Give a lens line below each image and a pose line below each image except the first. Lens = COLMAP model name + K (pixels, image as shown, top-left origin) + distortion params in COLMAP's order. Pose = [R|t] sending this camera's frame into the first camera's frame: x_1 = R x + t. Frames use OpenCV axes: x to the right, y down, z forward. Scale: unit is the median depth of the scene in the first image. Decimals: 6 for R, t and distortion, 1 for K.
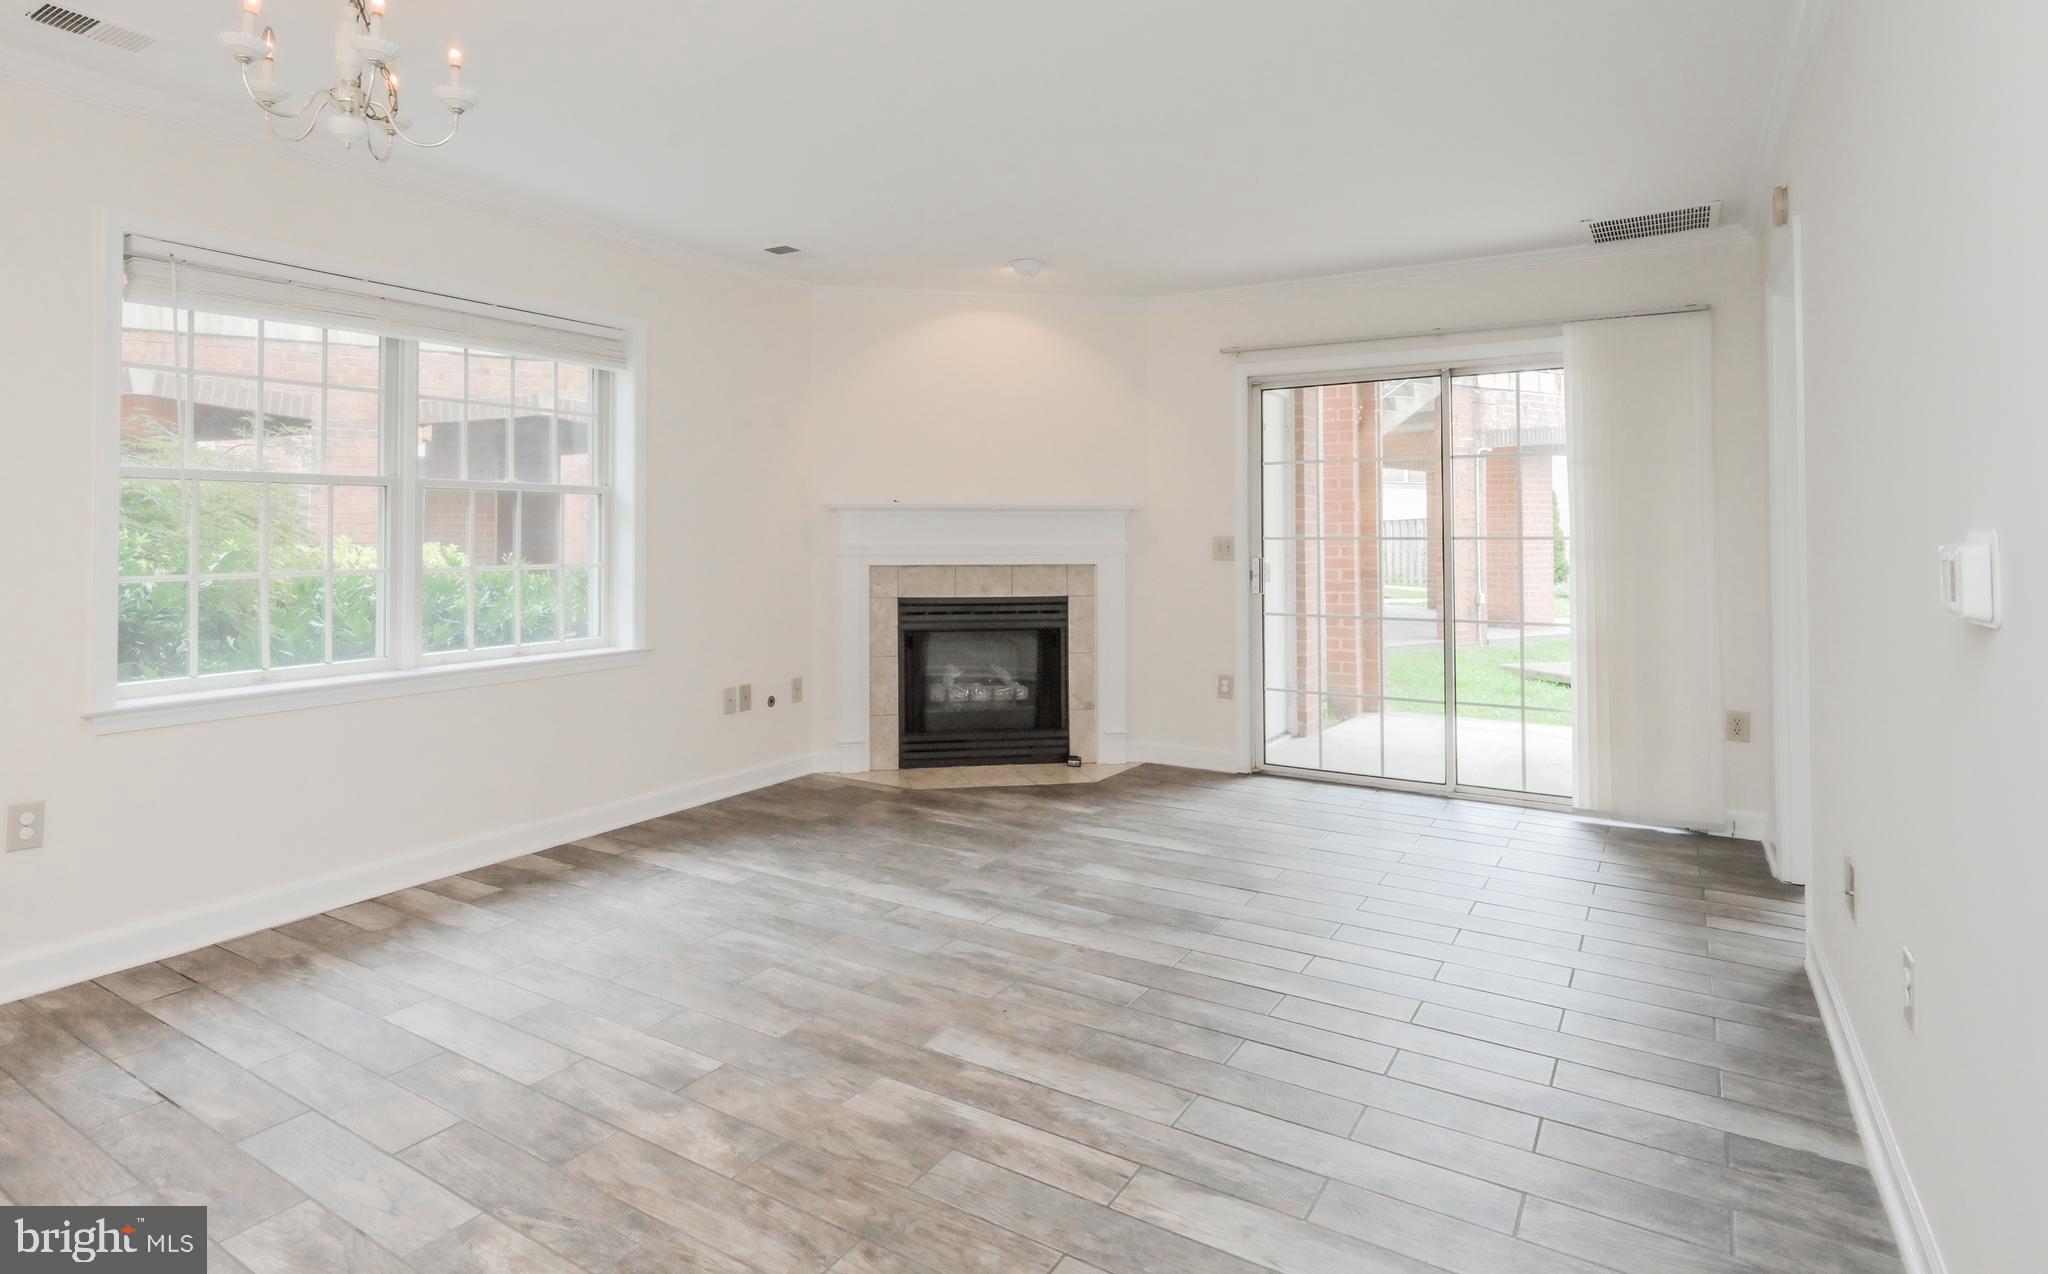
lens RADIAL K [[1097.6, 0, 897.7], [0, 1097.6, 506.6], [0, 0, 1]] dist [-0.002751, 0.002388]
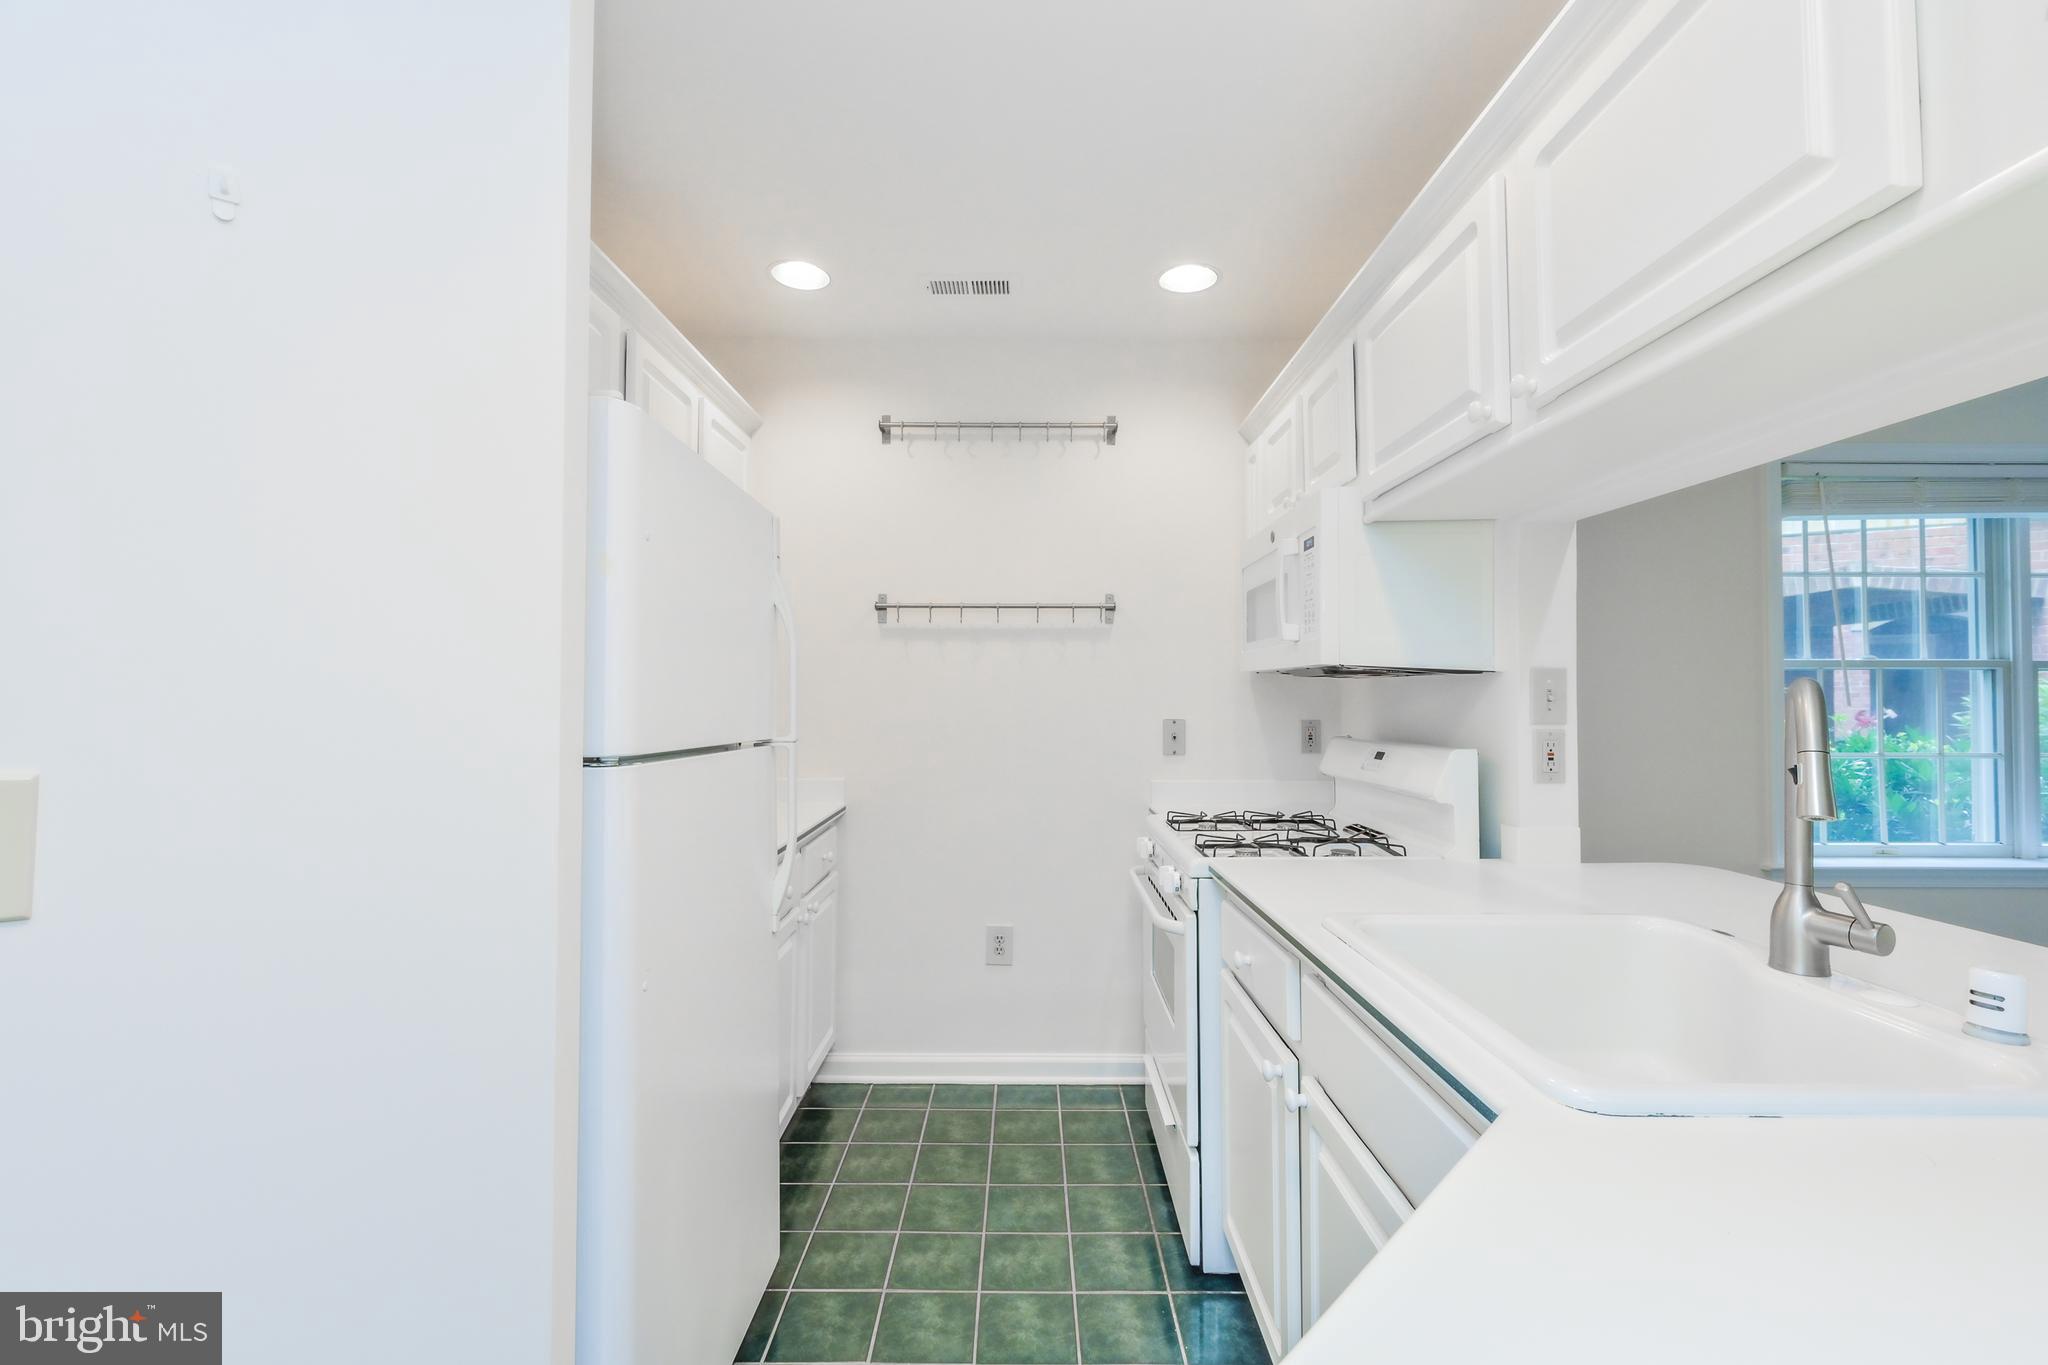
lens RADIAL K [[829.3, 0, 1008.9], [0, 829.3, 686.0], [0, 0, 1]] dist [-0.002571, 0.000598]
pose [[0.566412, -0.007480, -0.824088, -0.279184], [0.014926, 0.999888, 0.001183, -0.014688], [0.823987, -0.012971, 0.566461, -0.115368]]
